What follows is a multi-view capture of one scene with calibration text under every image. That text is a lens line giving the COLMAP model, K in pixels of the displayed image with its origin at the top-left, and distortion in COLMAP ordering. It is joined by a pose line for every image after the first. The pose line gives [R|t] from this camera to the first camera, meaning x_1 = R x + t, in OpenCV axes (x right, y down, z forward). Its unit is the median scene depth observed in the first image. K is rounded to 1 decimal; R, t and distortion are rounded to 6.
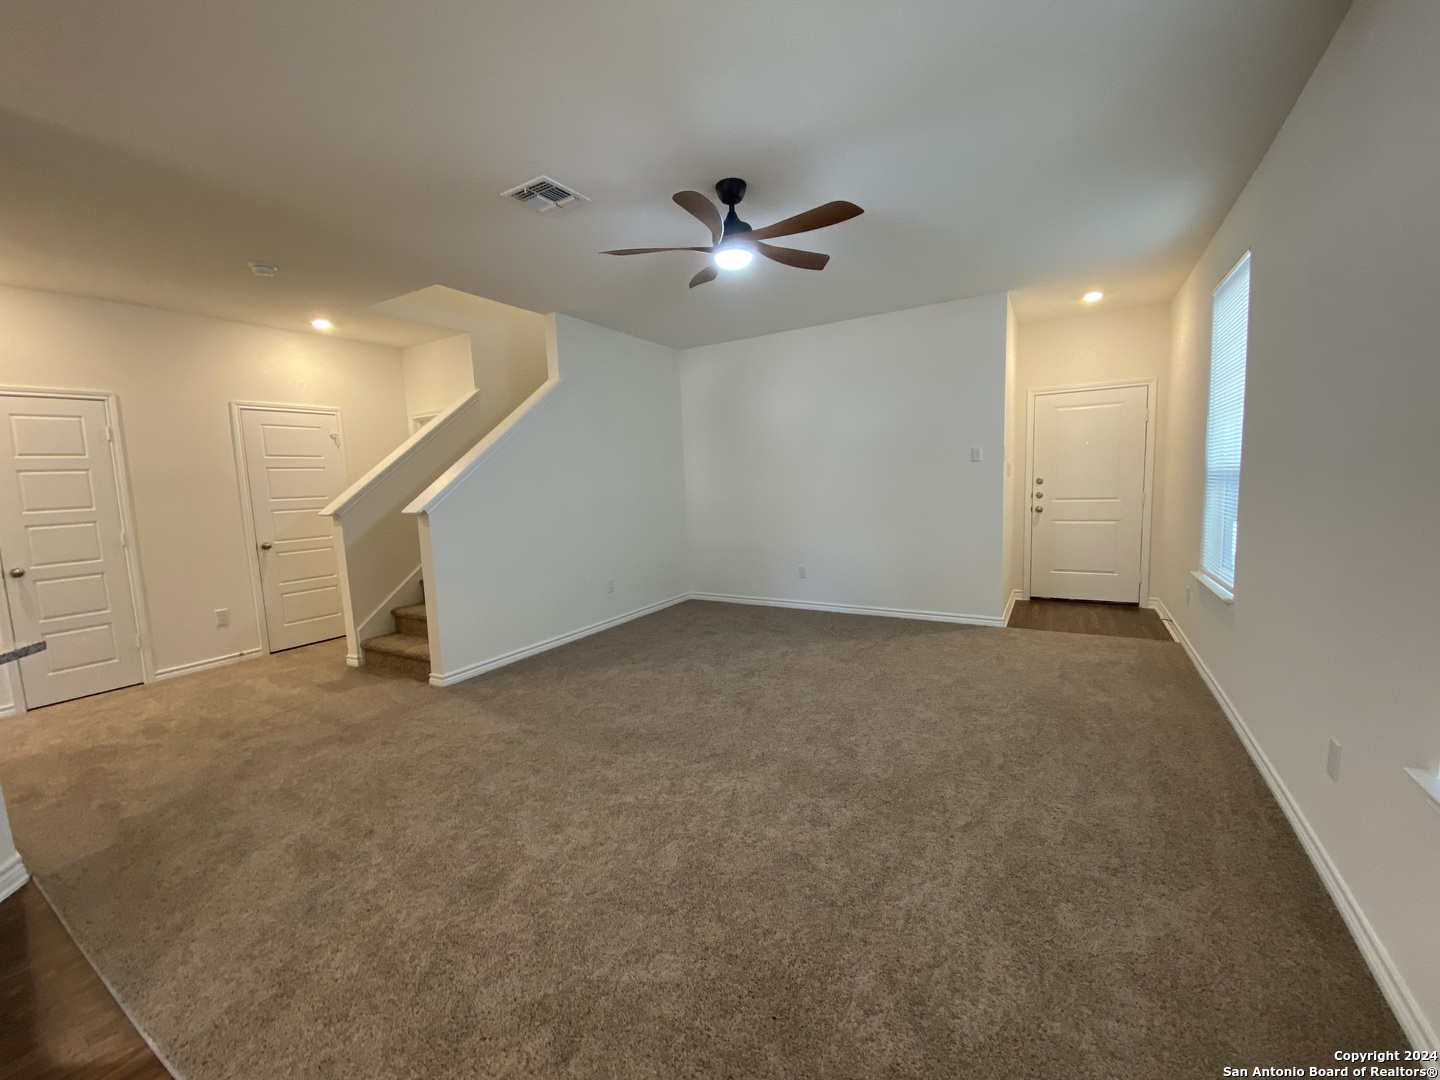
lens RADIAL K [[583.7, 0, 714.7], [0, 583.7, 540.9], [0, 0, 1]] dist [-0.001231, -0.000504]
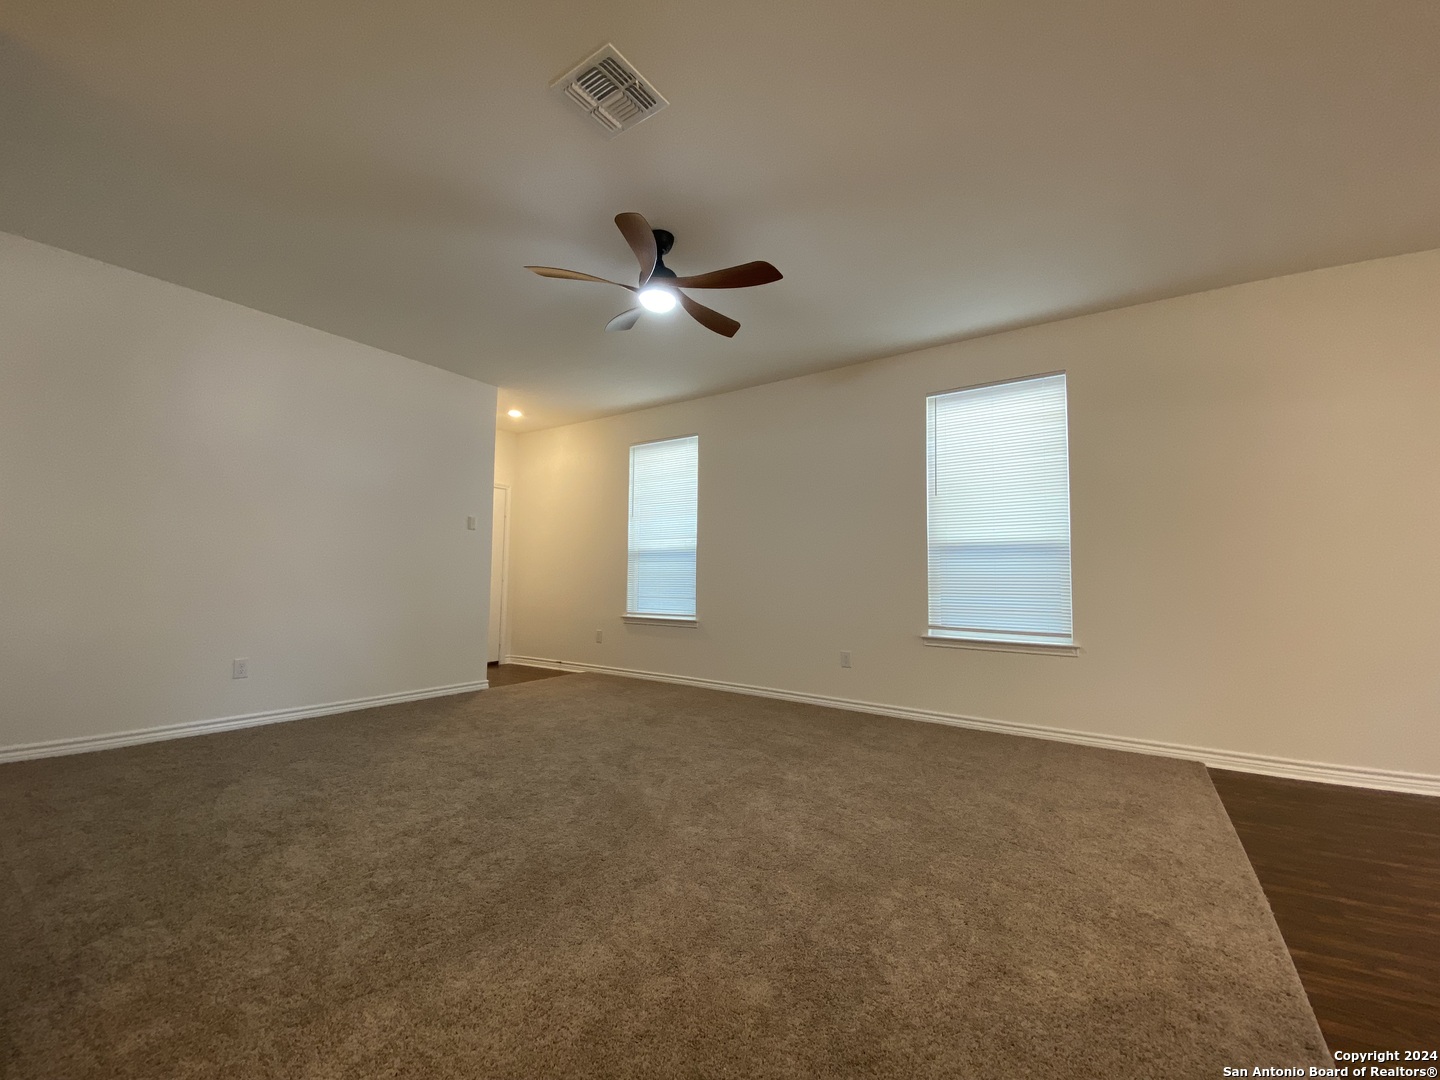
lens RADIAL K [[583.7, 0, 717.7], [0, 583.7, 541.8], [0, 0, 1]] dist [-0.001231, -0.000504]
pose [[0.069053, 0.103267, 0.992254, -0.549885], [0.090343, 0.989894, -0.109308, 0.039188], [-0.993514, 0.097191, 0.059025, 0.507409]]
